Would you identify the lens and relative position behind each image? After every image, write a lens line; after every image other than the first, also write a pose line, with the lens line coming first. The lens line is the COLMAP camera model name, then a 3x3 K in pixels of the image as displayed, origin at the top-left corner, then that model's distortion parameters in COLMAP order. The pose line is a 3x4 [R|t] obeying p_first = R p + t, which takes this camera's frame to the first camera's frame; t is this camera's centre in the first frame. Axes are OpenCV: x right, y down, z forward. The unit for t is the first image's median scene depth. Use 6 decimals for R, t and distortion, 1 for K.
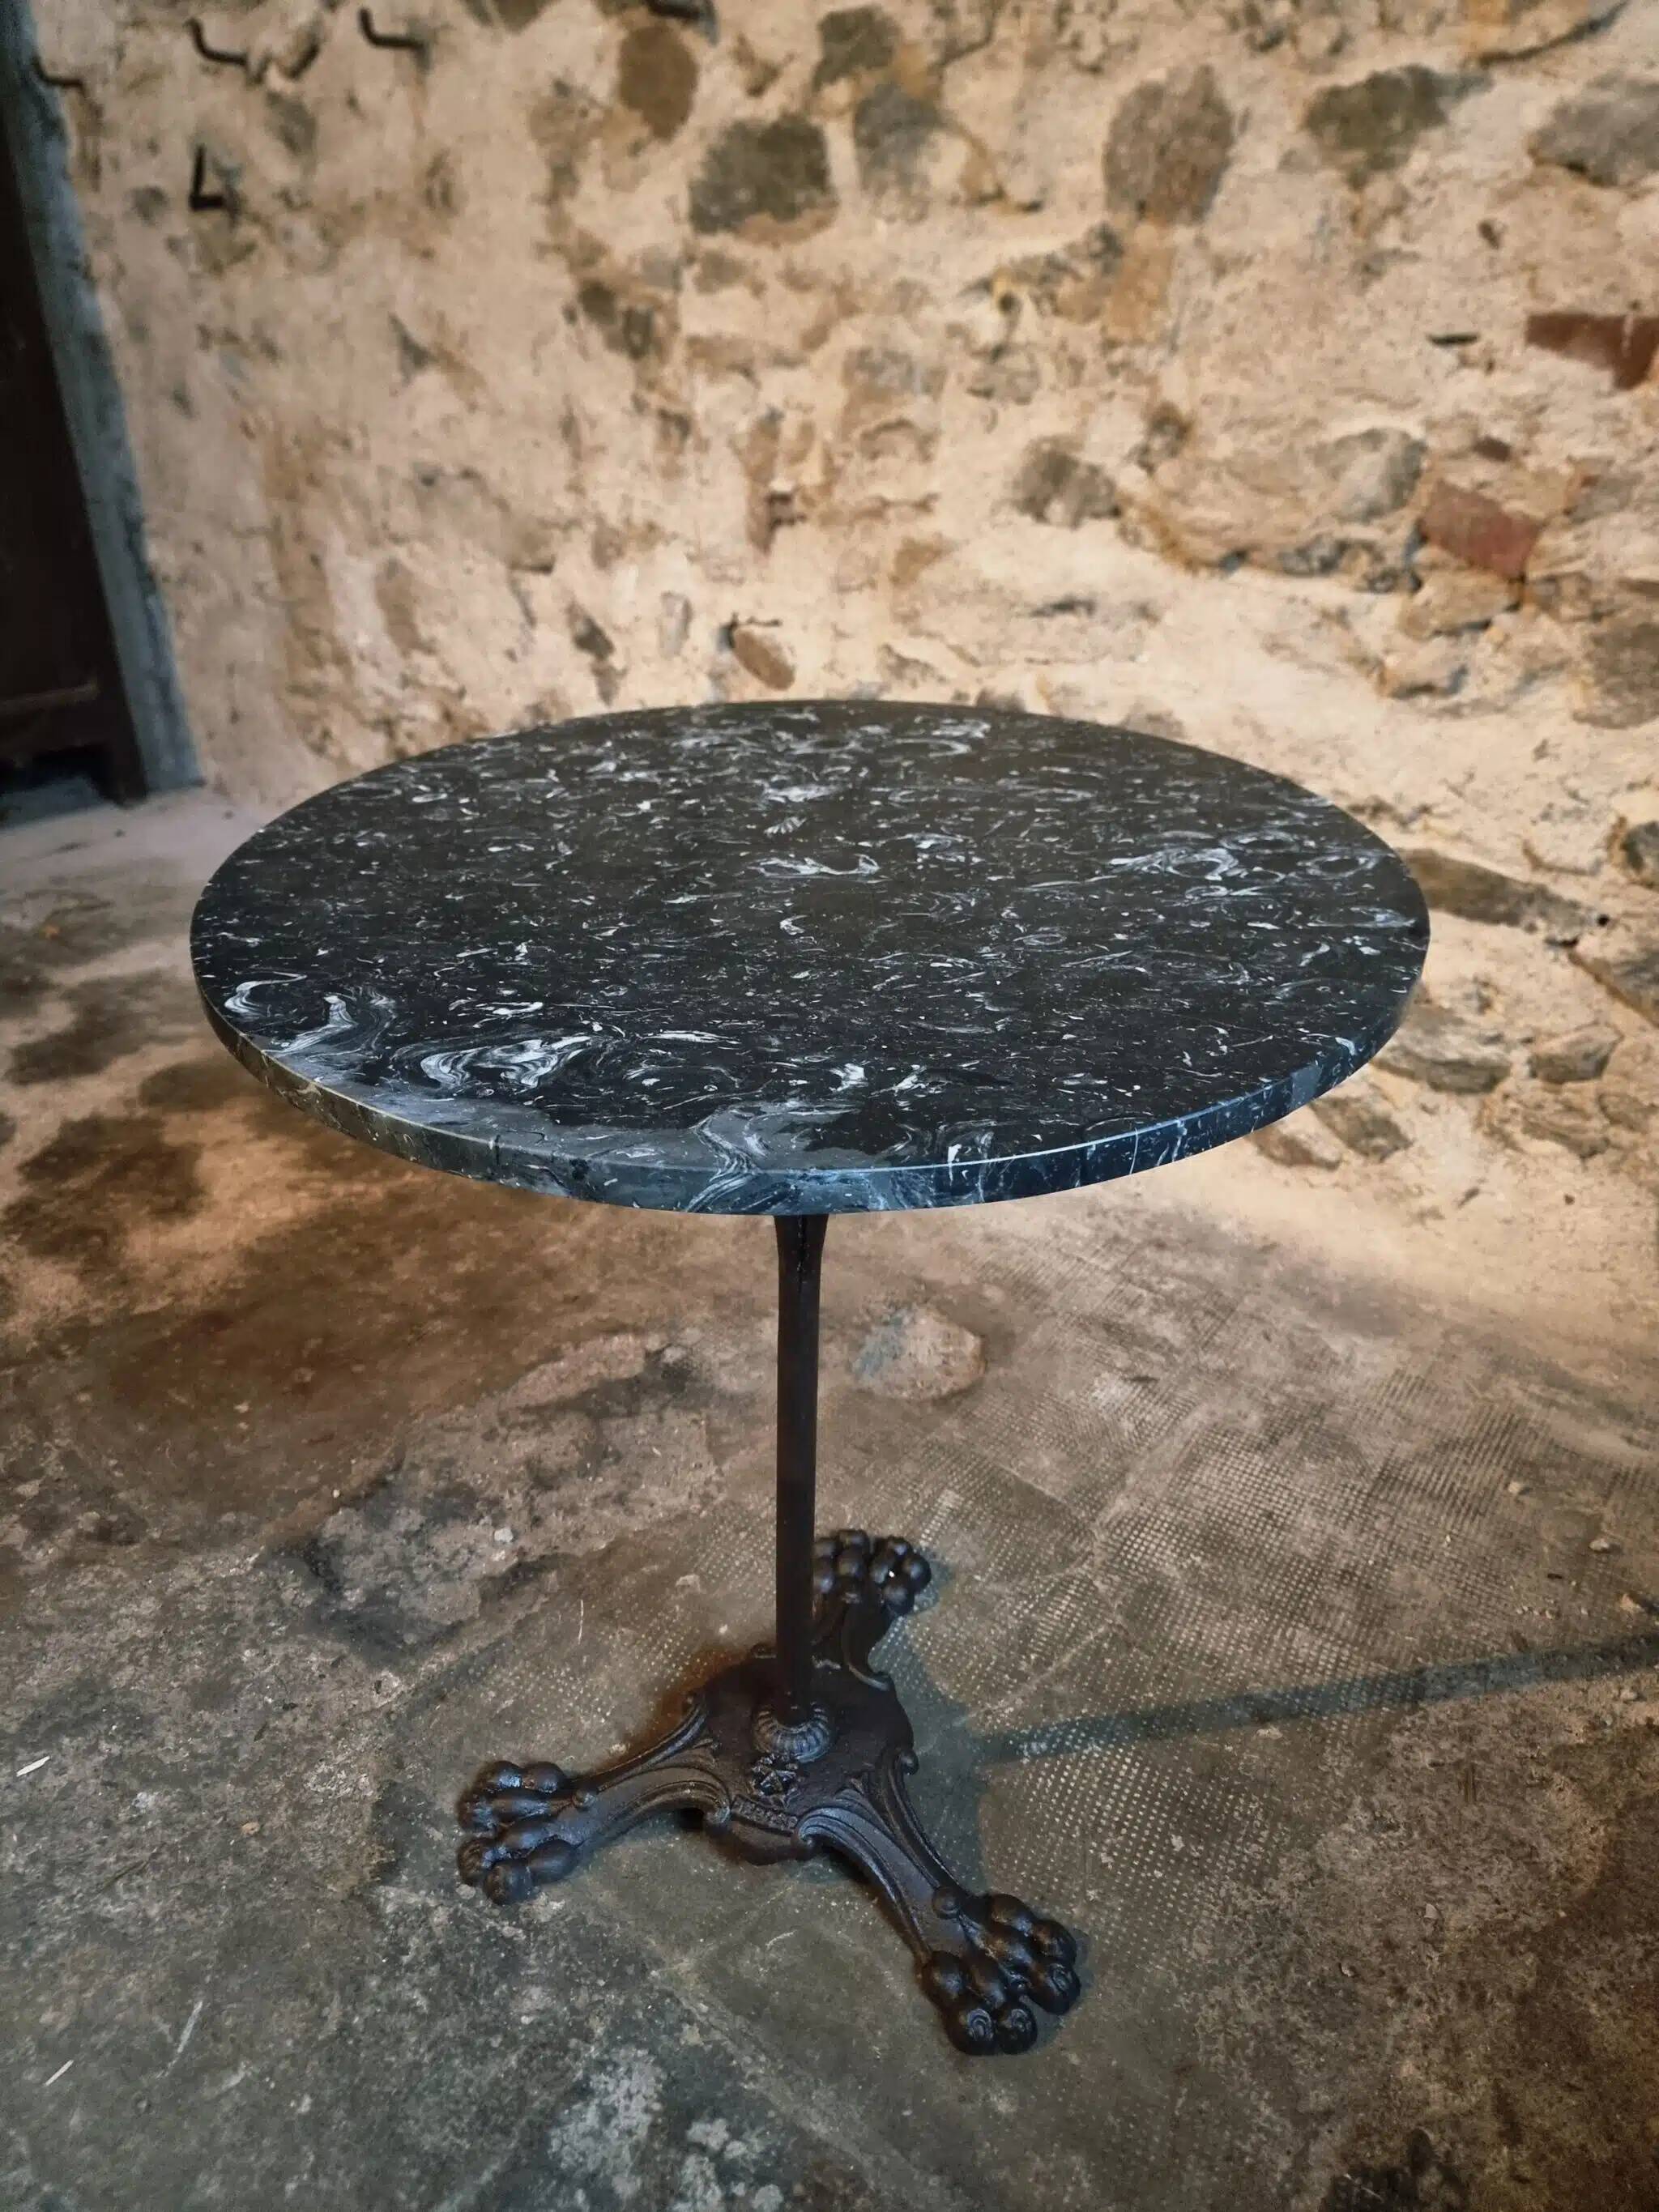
lens RADIAL K [[1556.2, 0, 807.7], [0, 1556.2, 1104.8], [0, 0, 1]] dist [0.047774, -0.037452]
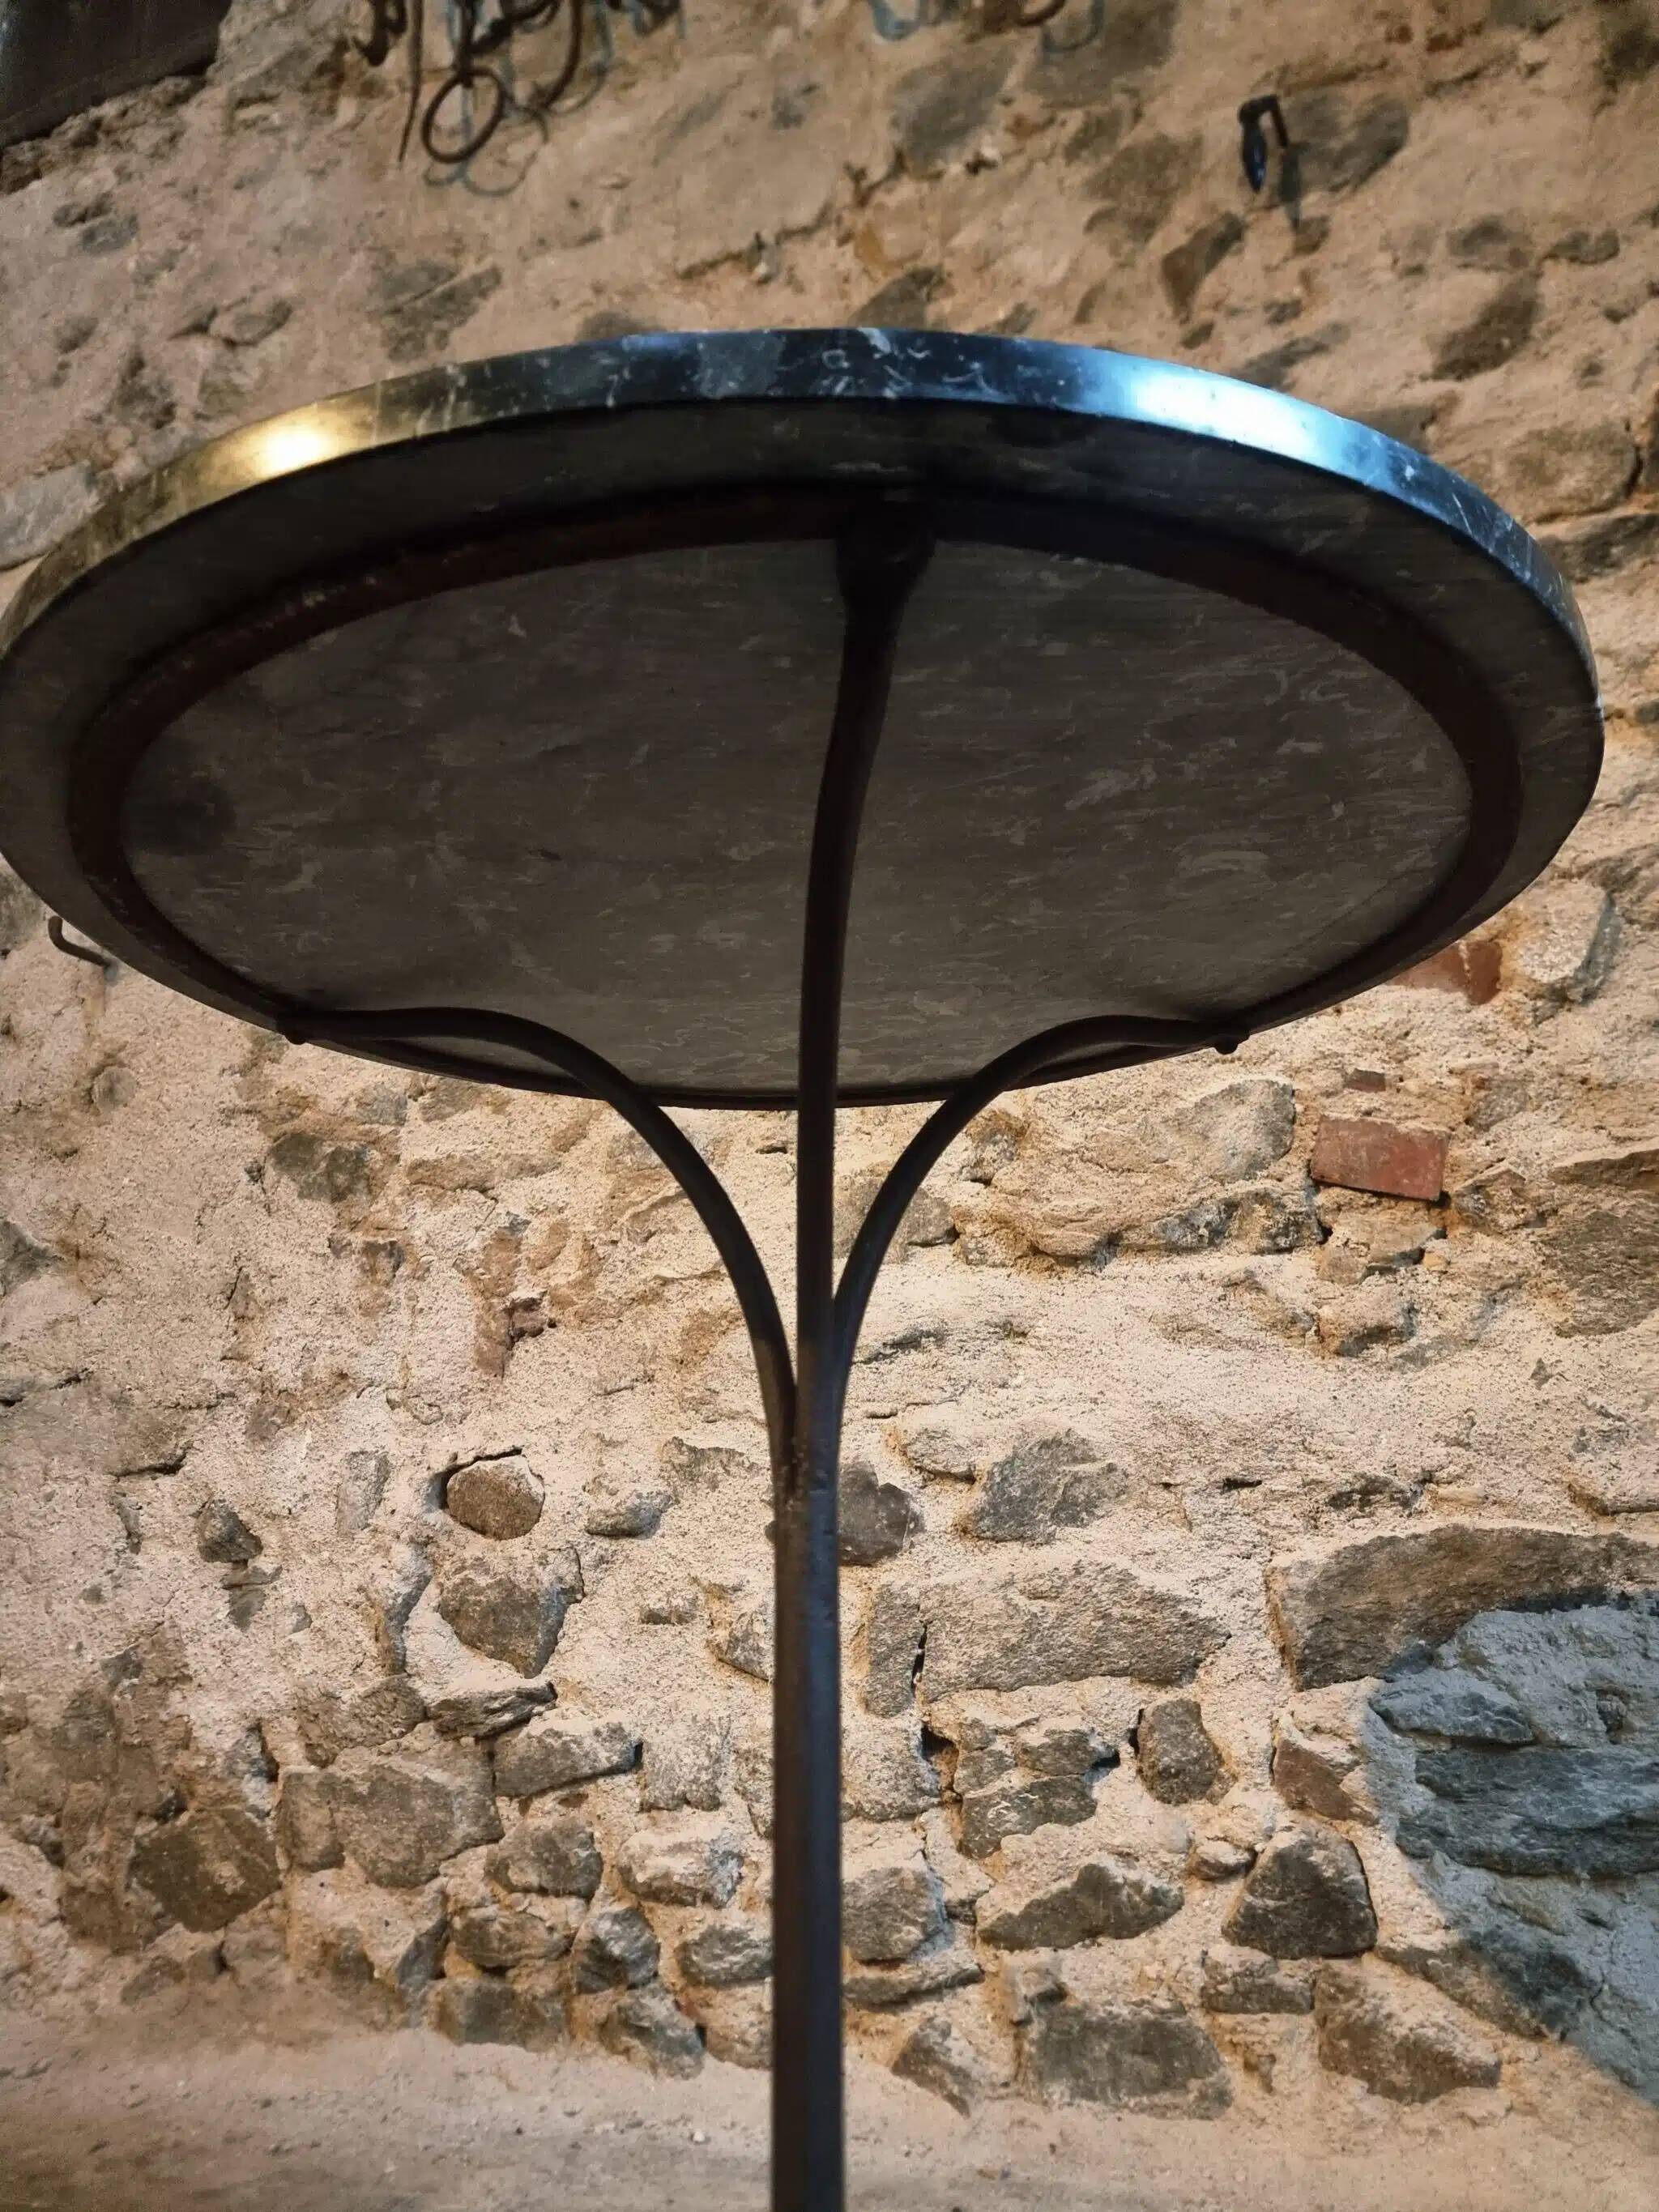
lens RADIAL K [[1531.5, 0, 827.0], [0, 1531.5, 1118.6], [0, 0, 1]] dist [0.074538, -0.066149]
pose [[0.949960, 0.051171, 0.308153, -0.161847], [0.183655, 0.706488, -0.683480, 0.178439], [-0.252681, 0.705873, 0.661737, 0.453381]]
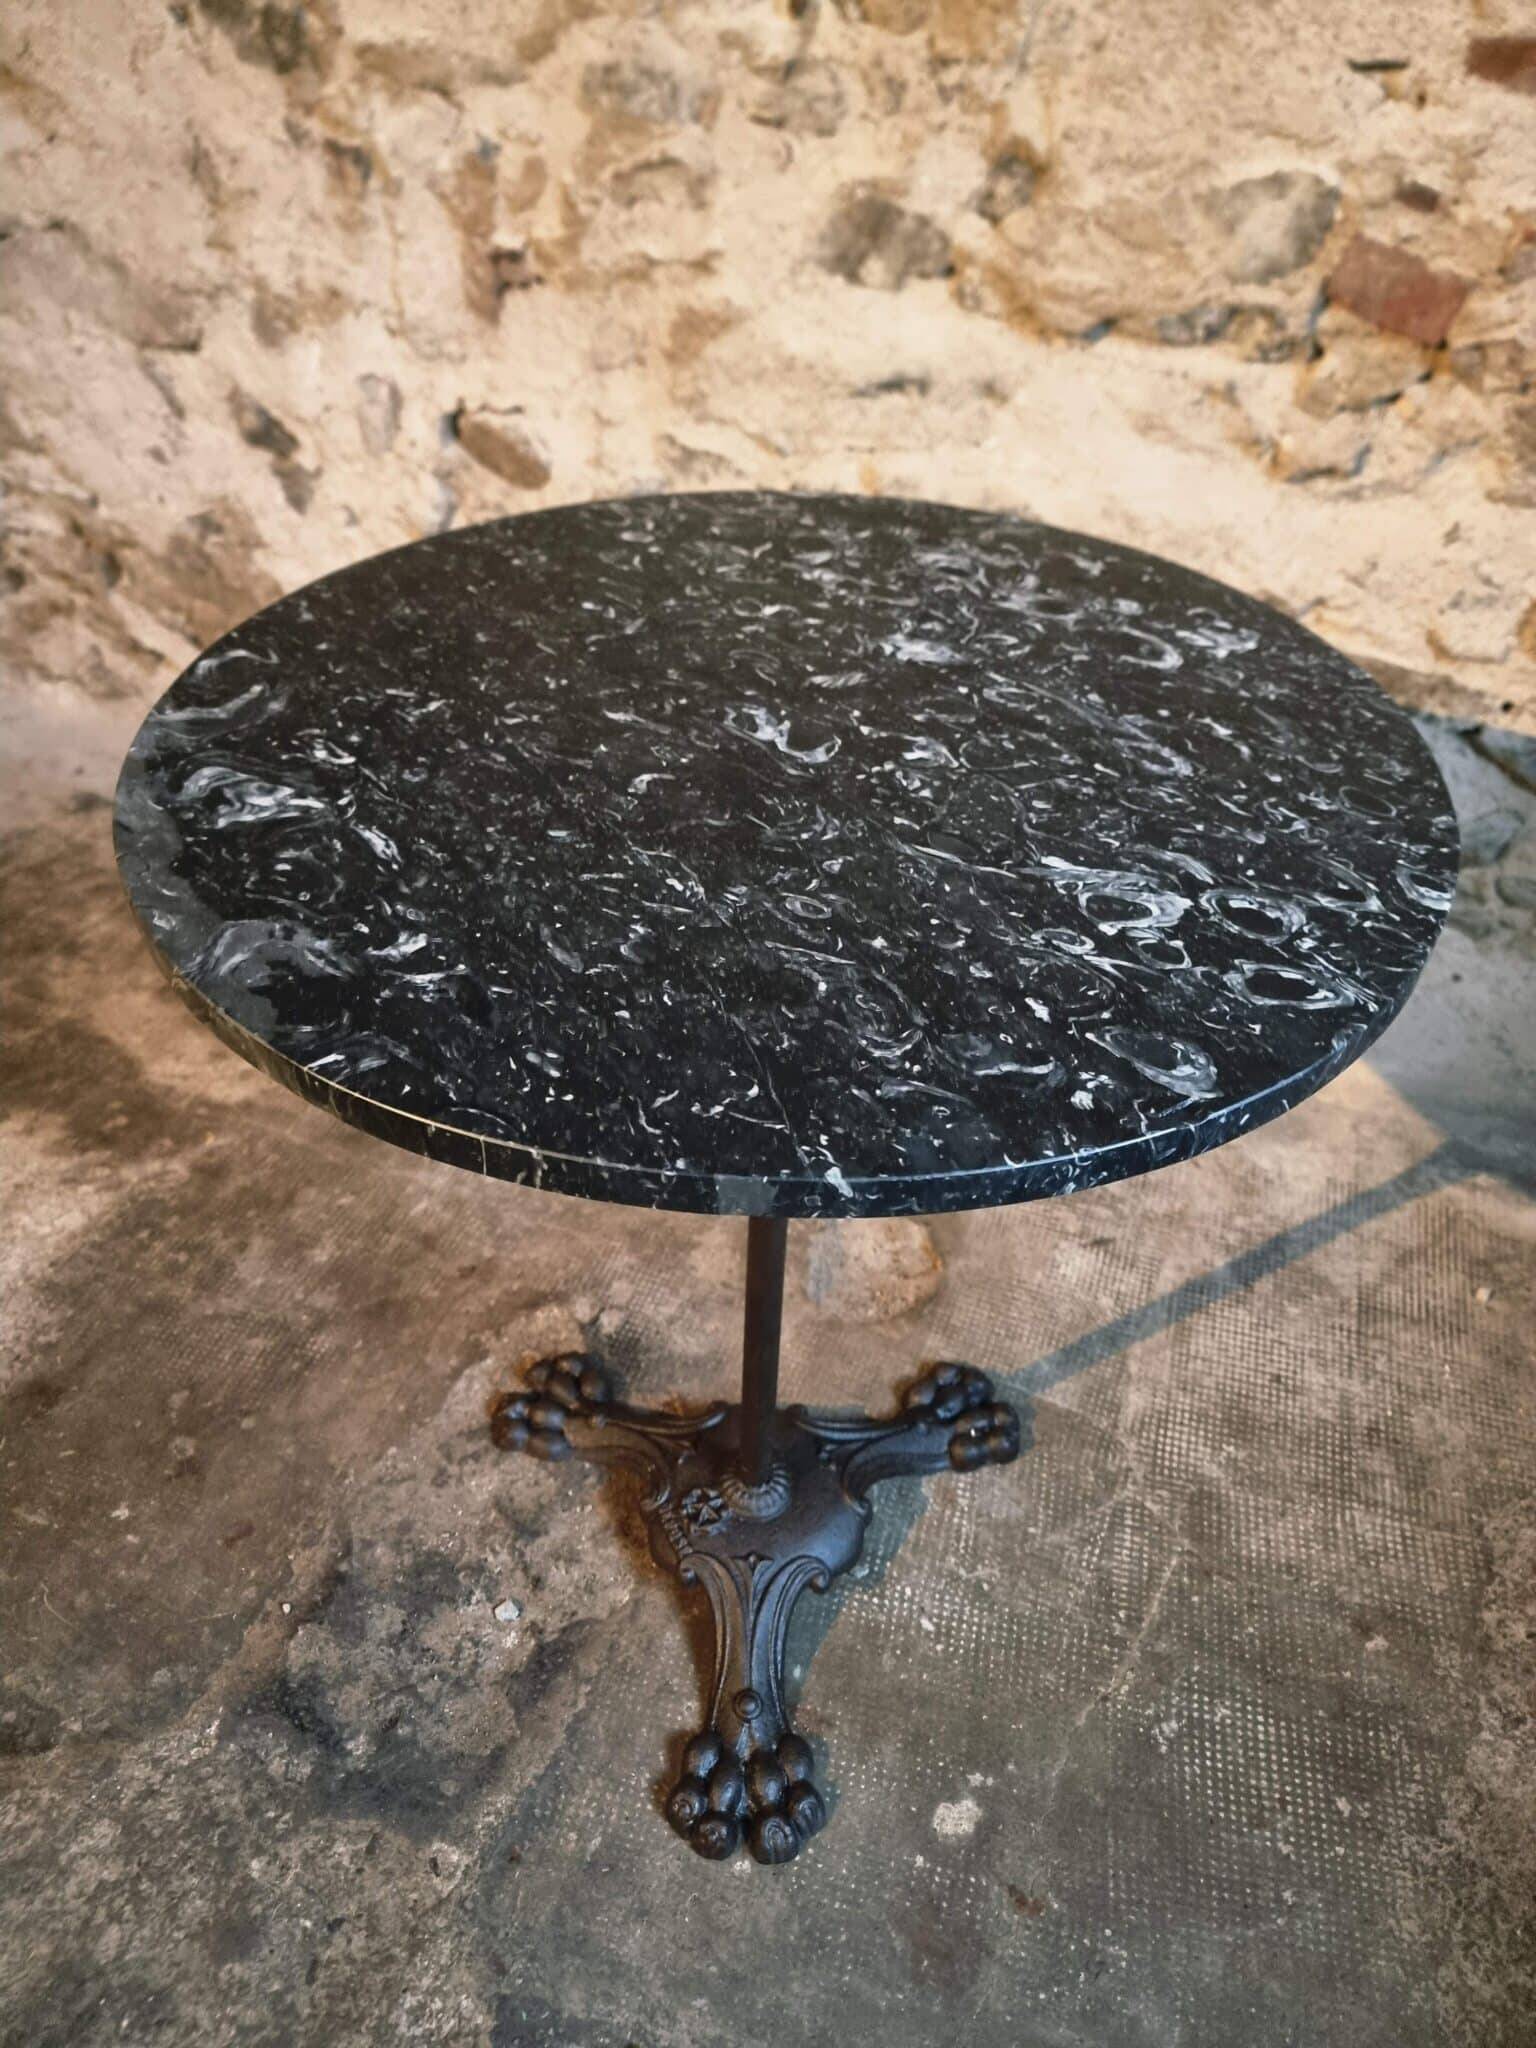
lens RADIAL K [[1445.8, 0, 767.3], [0, 1445.8, 1008.1], [0, 0, 1]] dist [0.041617, -0.032963]
pose [[0.959231, -0.174575, 0.222262, -0.166888], [0.133803, 0.973215, 0.186947, -0.169936], [-0.248944, -0.149586, 0.956896, 0.231747]]
